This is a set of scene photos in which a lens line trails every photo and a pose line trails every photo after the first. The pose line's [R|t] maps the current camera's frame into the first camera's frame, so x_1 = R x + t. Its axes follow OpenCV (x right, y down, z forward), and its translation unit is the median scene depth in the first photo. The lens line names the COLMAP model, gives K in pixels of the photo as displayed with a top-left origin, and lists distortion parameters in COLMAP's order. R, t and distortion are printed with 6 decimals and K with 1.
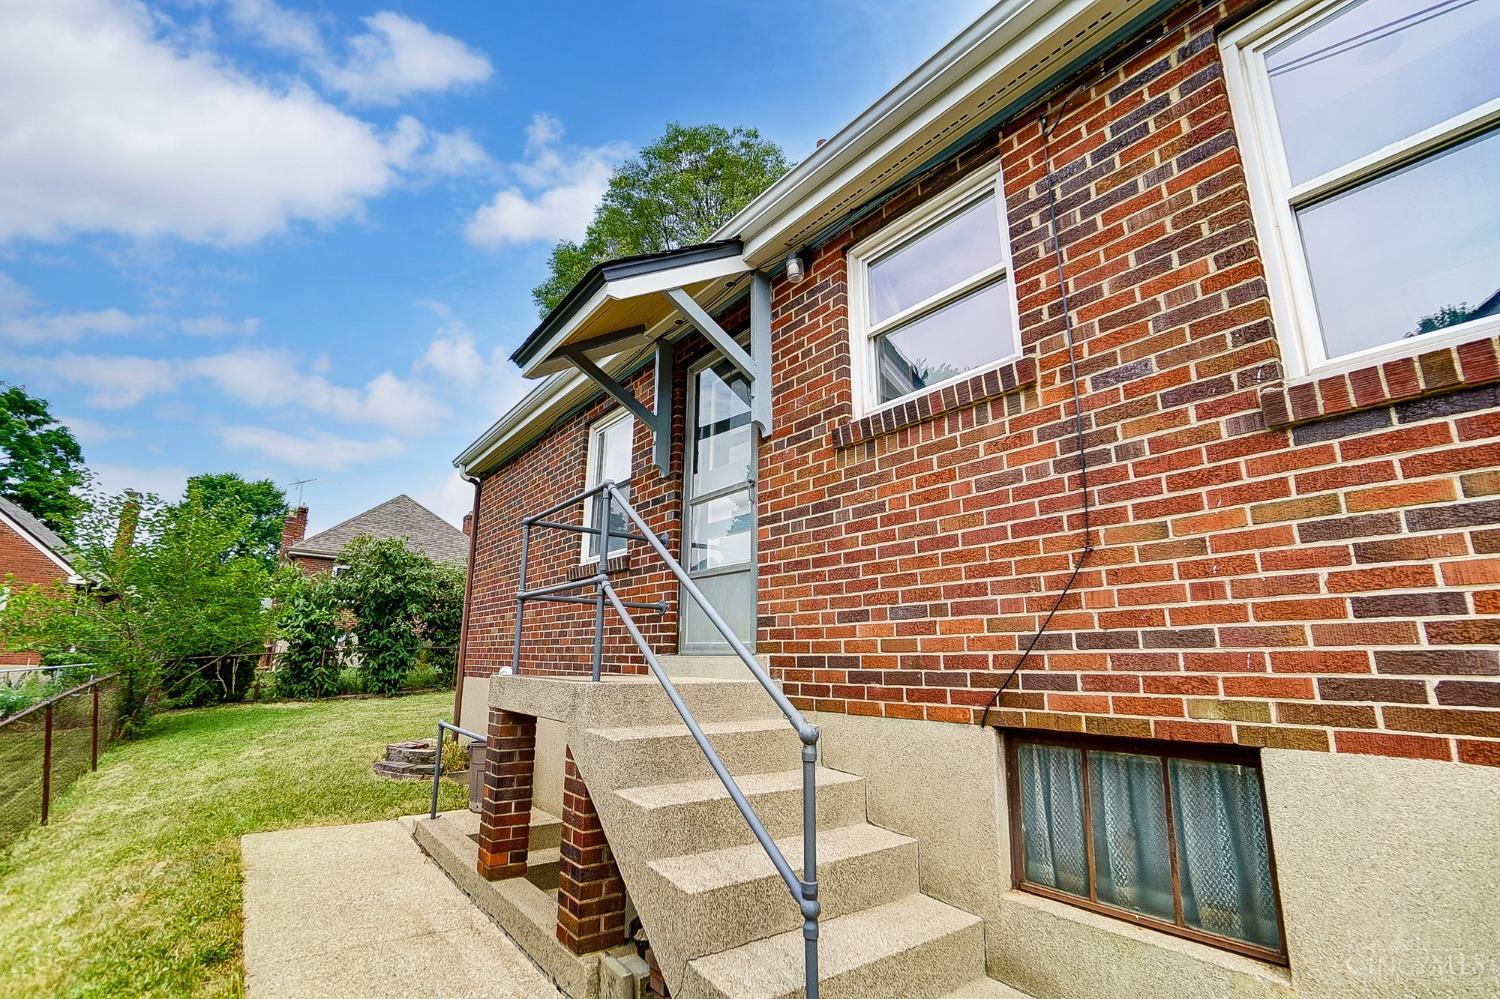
lens RADIAL K [[700.1, 0, 754.7], [0, 700.1, 495.3], [0, 0, 1]] dist [-0.051800, 0.007147]
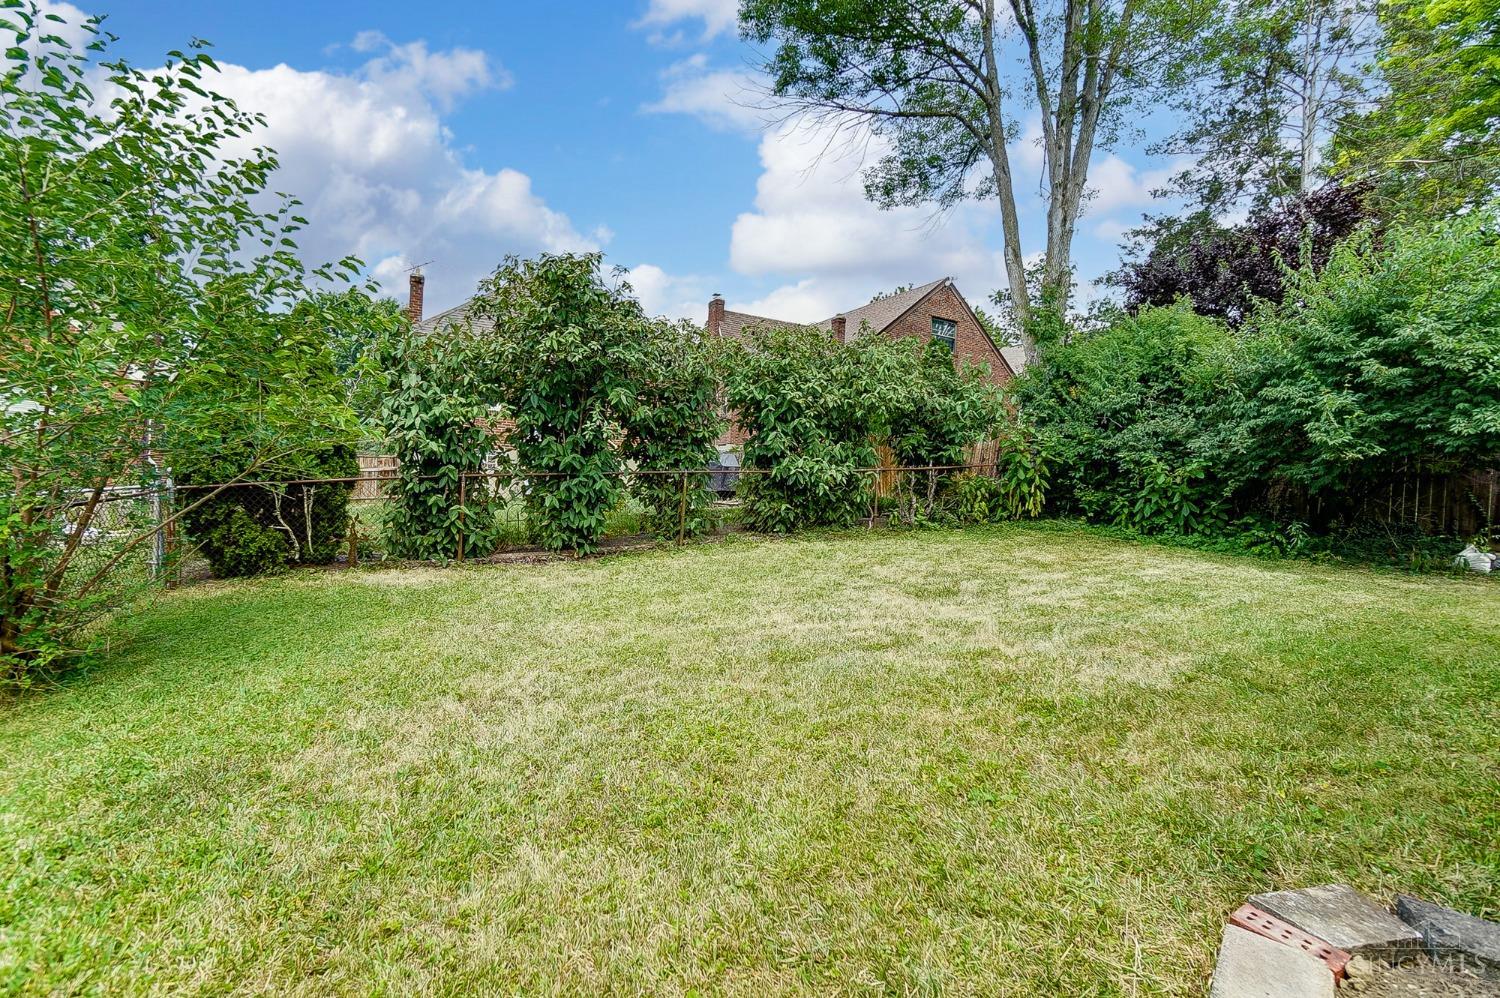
lens RADIAL K [[700.1, 0, 748.6], [0, 700.1, 500.4], [0, 0, 1]] dist [-0.051800, 0.007147]
pose [[0.989084, 0.025546, -0.145121, -0.324134], [0.009179, 0.972263, 0.233709, 0.120191], [0.147066, -0.232490, 0.961416, 0.499030]]
